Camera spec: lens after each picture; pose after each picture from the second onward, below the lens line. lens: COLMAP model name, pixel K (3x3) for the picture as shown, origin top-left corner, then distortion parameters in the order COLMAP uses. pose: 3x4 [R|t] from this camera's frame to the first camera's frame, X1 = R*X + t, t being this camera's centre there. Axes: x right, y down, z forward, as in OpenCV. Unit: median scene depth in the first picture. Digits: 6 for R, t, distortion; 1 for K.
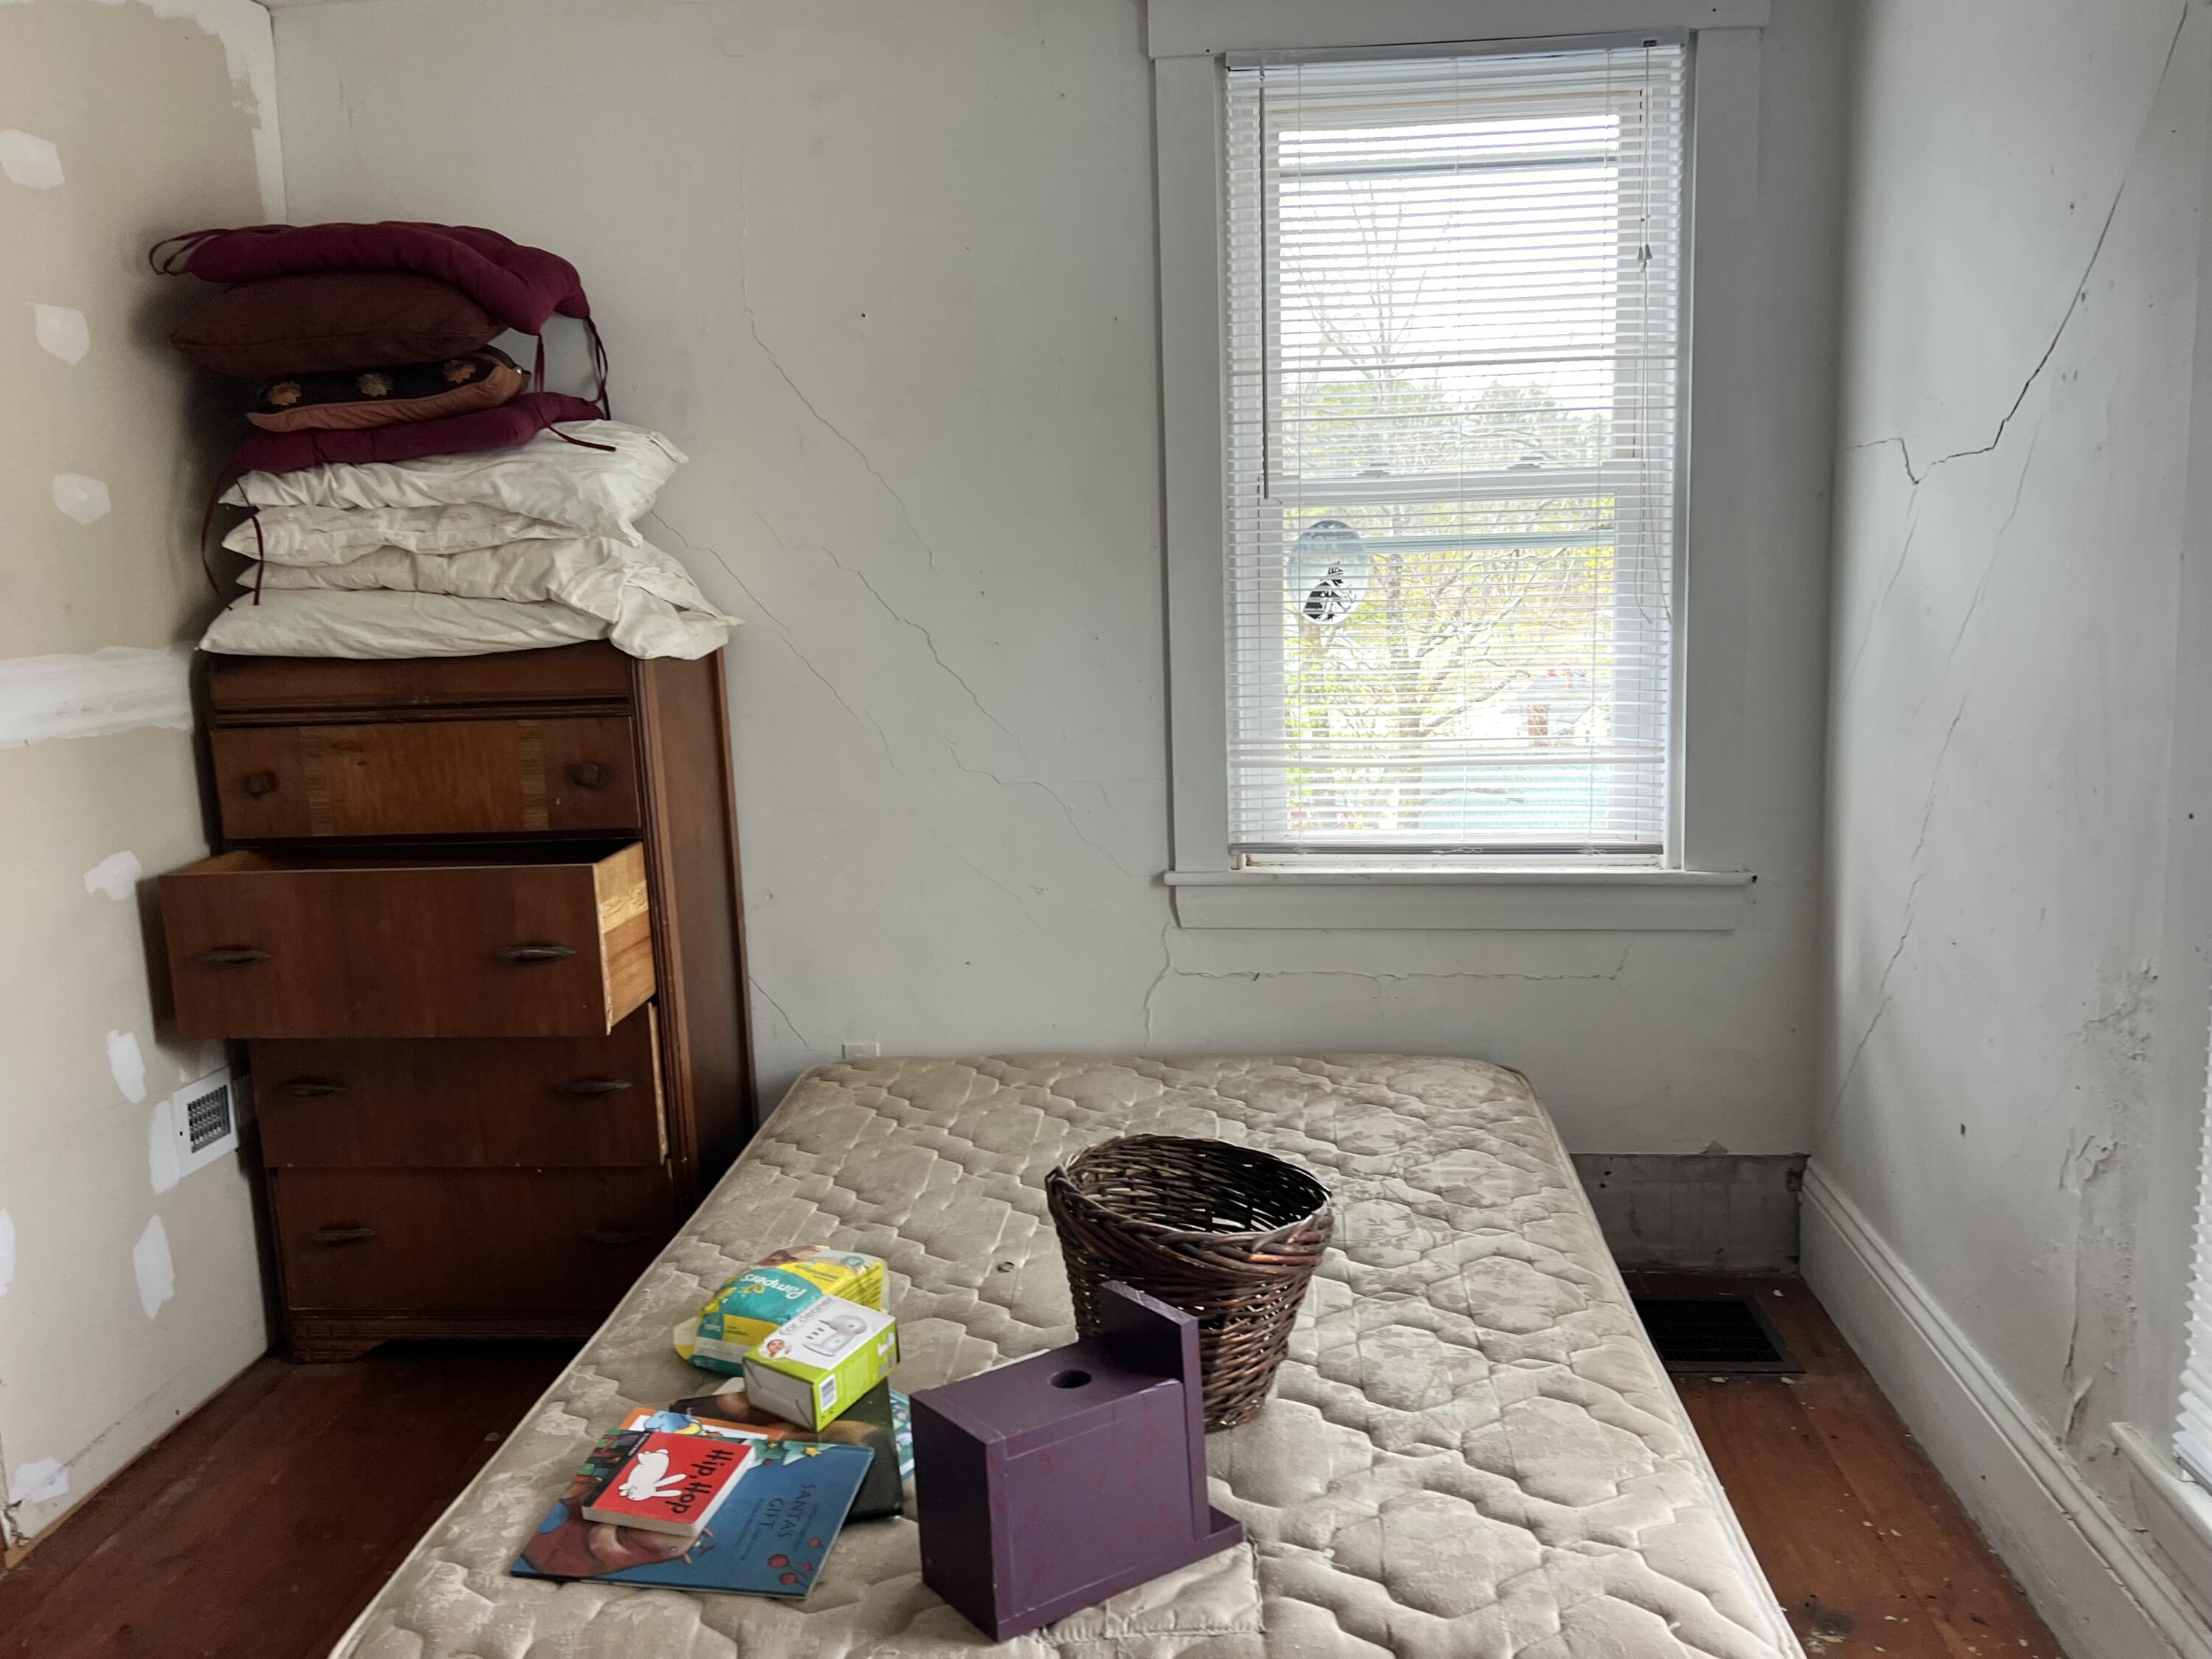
lens RADIAL K [[1772.7, 0, 1108.3], [0, 1772.7, 808.8], [0, 0, 1]] dist [0.048206, -0.060982]
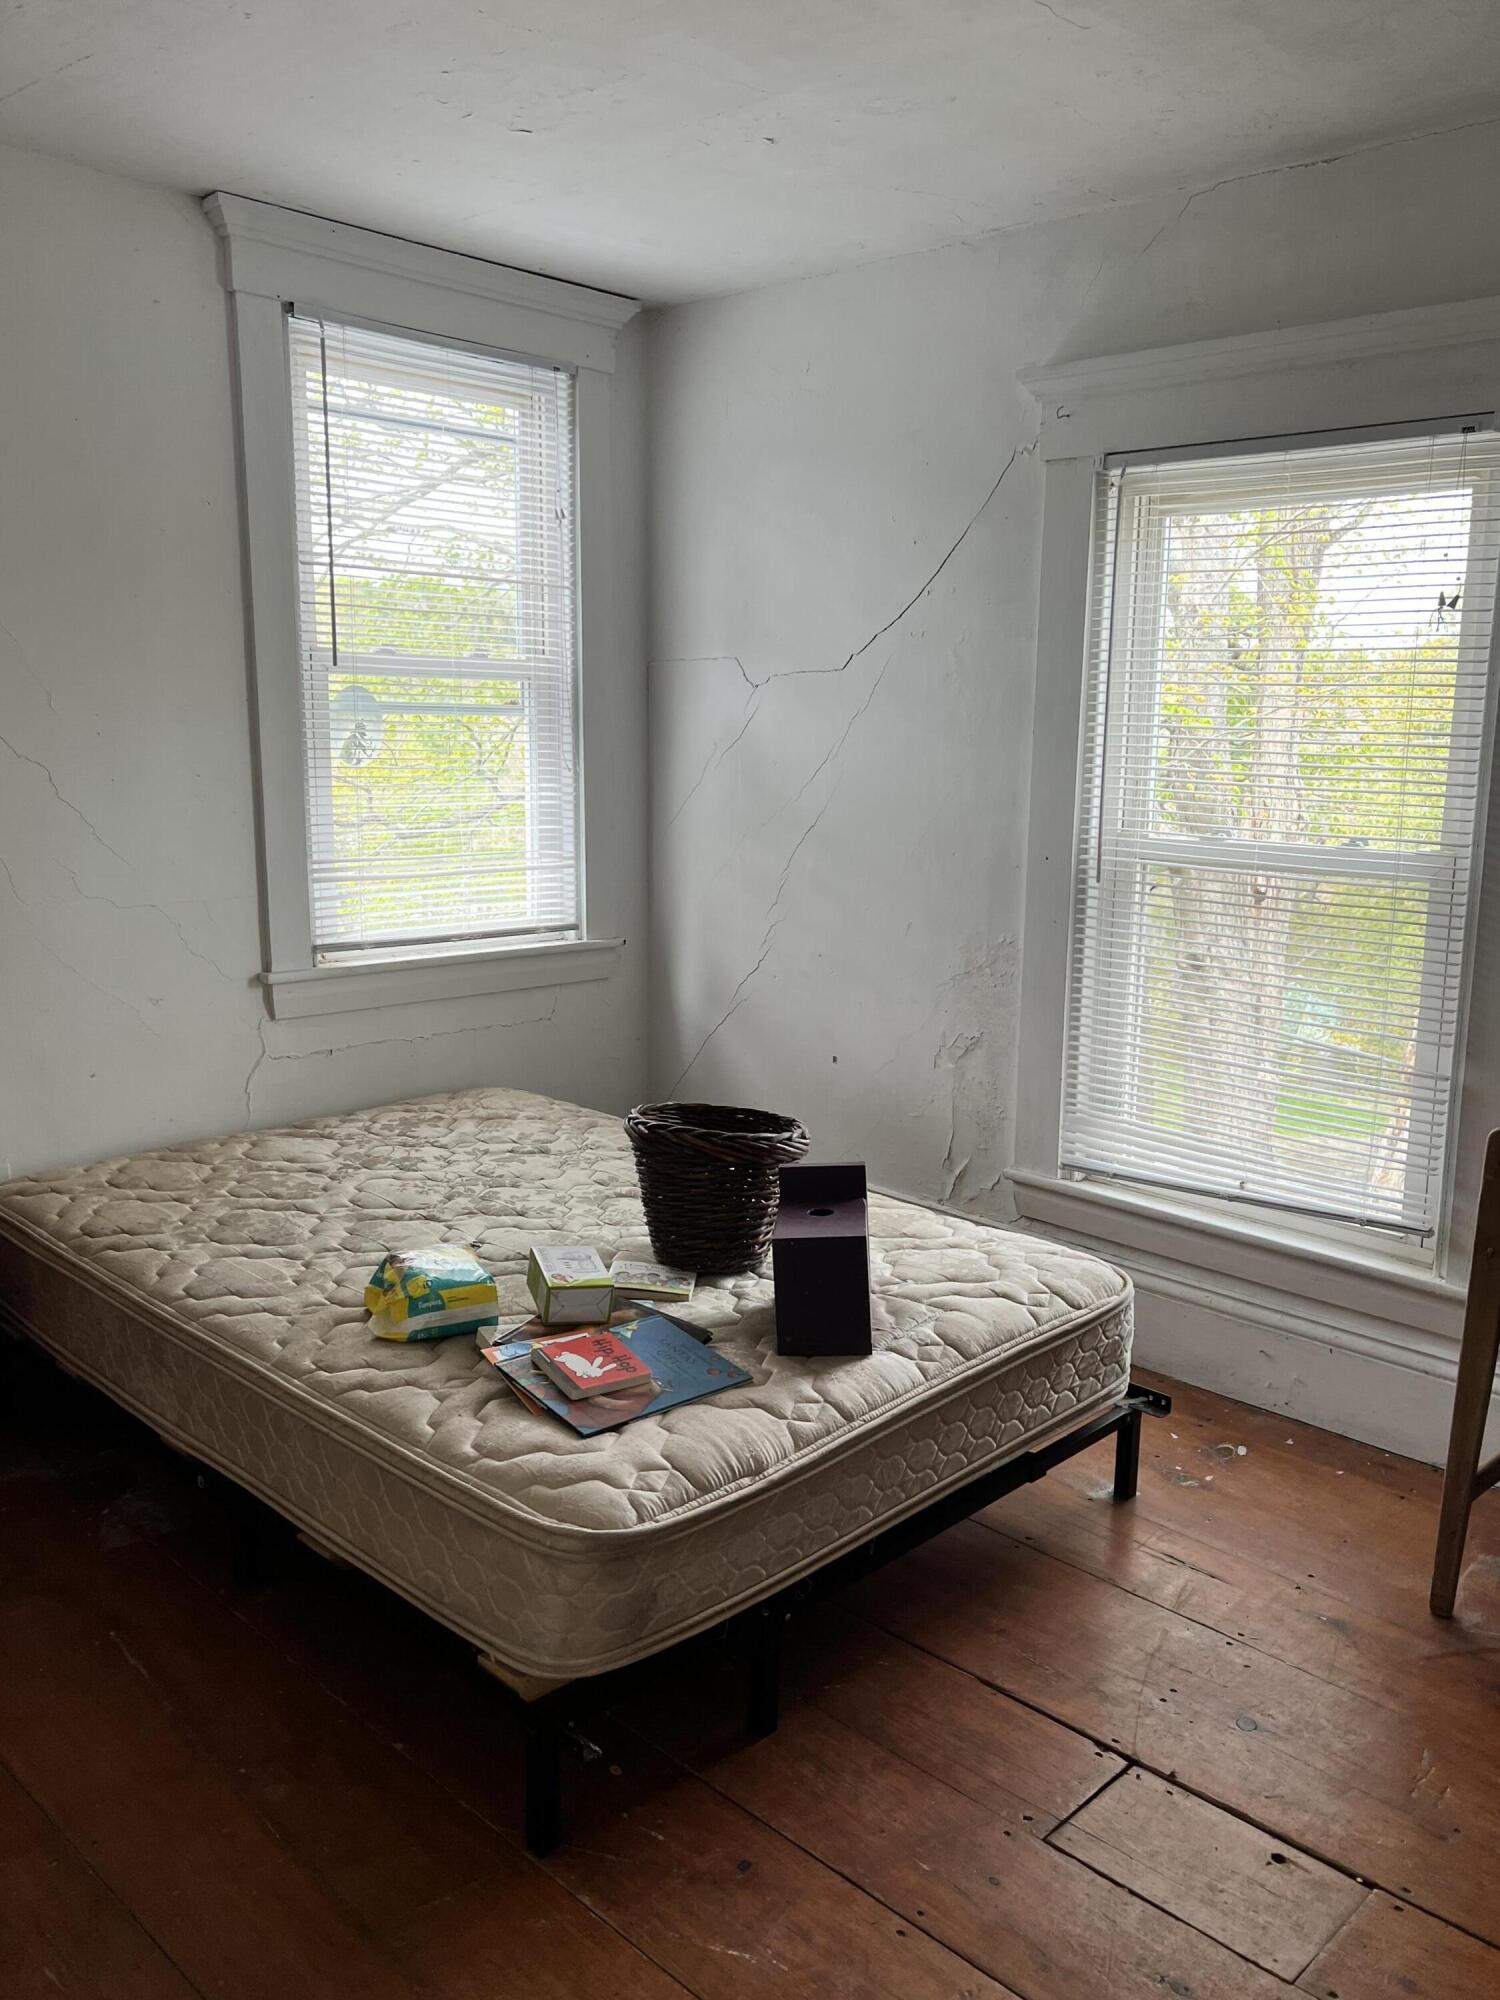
lens RADIAL K [[1606.3, 0, 758.1], [0, 1606.3, 999.8], [0, 0, 1]] dist [0.053132, -0.056367]
pose [[0.620310, -0.100531, 0.777888, -0.632228], [0.084197, 0.994556, 0.061391, 0.014636], [-0.779825, 0.027414, 0.625397, 0.057833]]
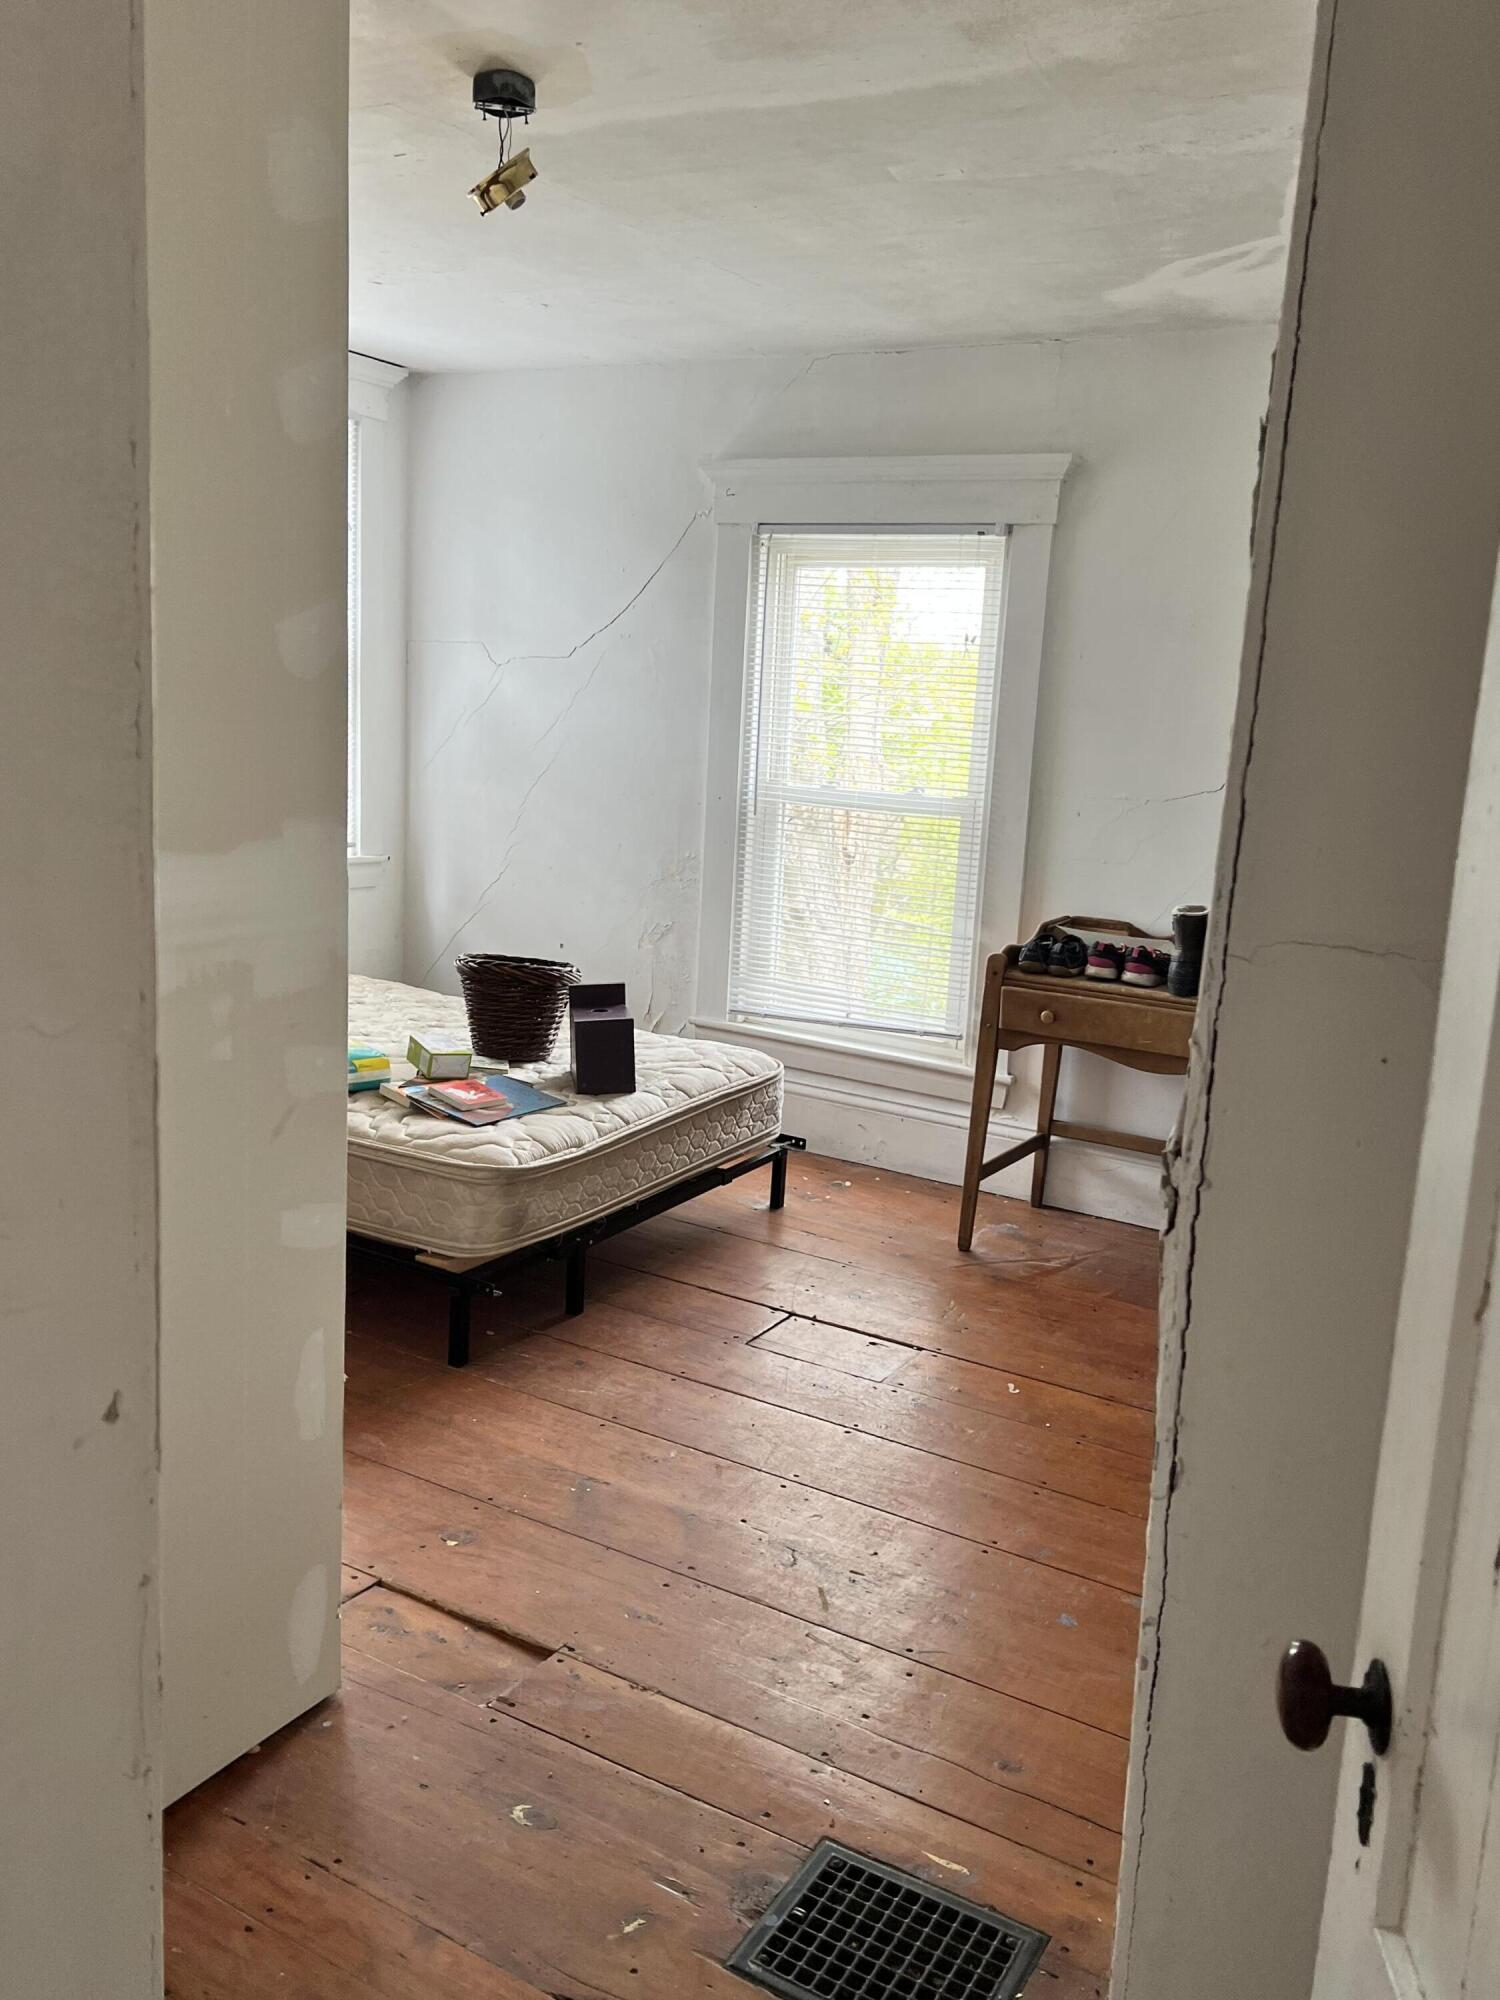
lens RADIAL K [[1570.5, 0, 759.5], [0, 1570.5, 994.0], [0, 0, 1]] dist [0.150741, -0.285501]
pose [[0.411629, -0.116645, 0.903856, -1.064064], [0.070123, 0.992889, 0.096200, 0.047781], [-0.908650, 0.023782, 0.416882, -0.094725]]
